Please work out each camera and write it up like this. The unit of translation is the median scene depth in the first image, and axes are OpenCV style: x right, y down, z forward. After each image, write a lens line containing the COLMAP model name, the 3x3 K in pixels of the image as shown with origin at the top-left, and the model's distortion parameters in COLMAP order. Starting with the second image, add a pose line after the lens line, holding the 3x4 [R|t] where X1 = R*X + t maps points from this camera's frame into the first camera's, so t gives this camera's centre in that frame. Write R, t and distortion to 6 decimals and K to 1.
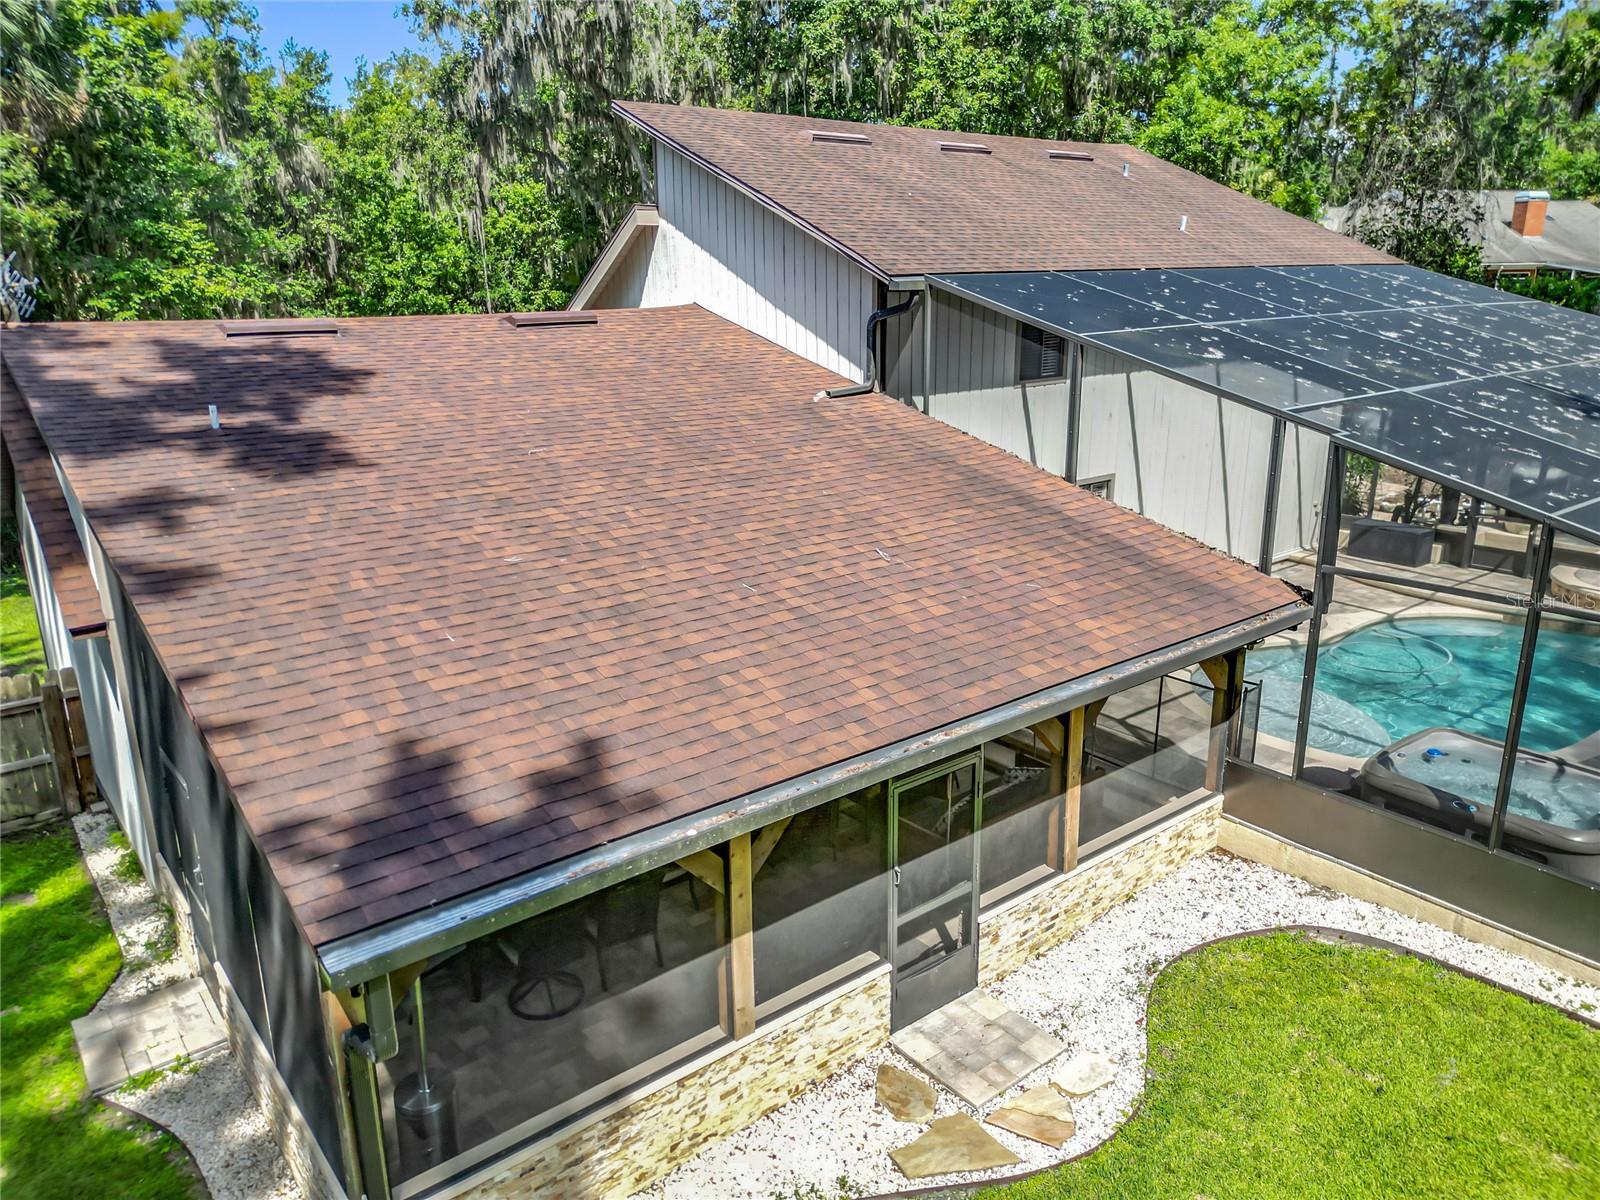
lens RADIAL K [[1137.9, 0, 803.0], [0, 1137.9, 601.5], [0, 0, 1]] dist [0.032893, -0.029932]
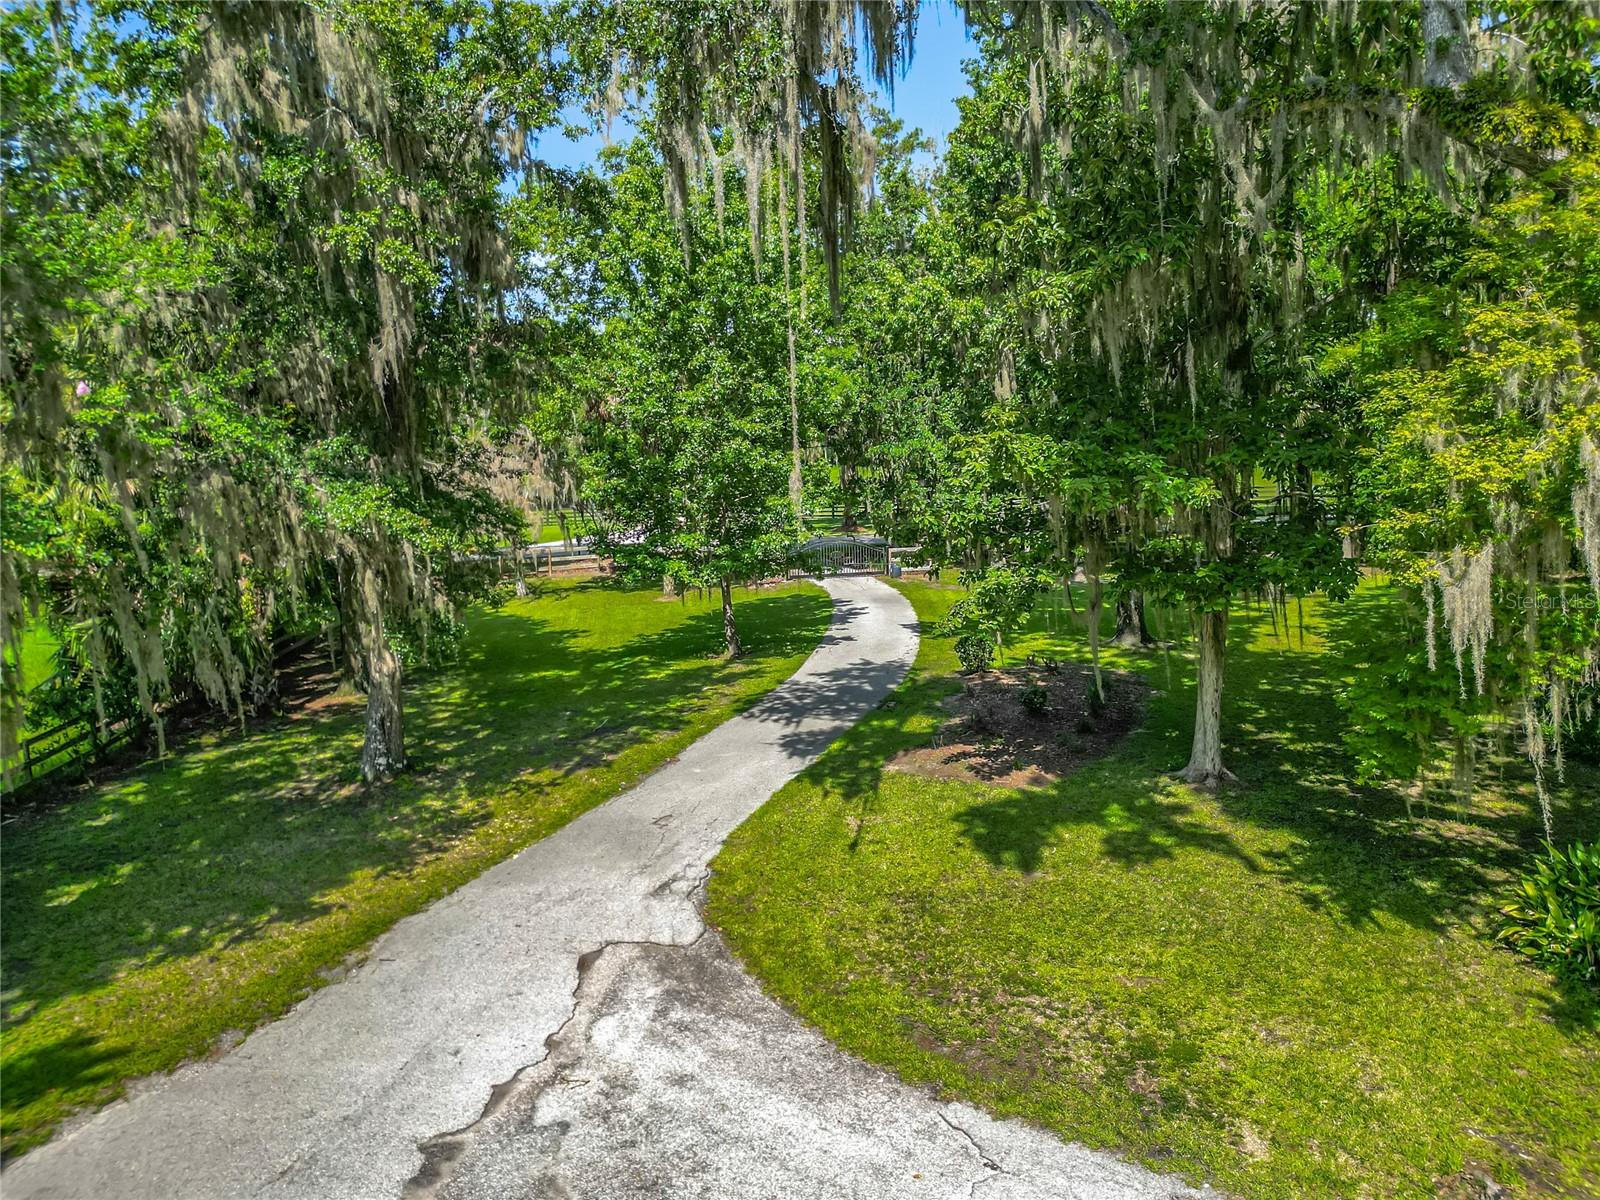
lens RADIAL K [[1137.9, 0, 797.0], [0, 1137.9, 601.5], [0, 0, 1]] dist [0.032893, -0.029932]
pose [[0.931447, 0.052176, -0.360117, -0.134110], [-0.099152, 0.988610, -0.113222, -0.153514], [0.350108, 0.141167, 0.926011, 0.575032]]
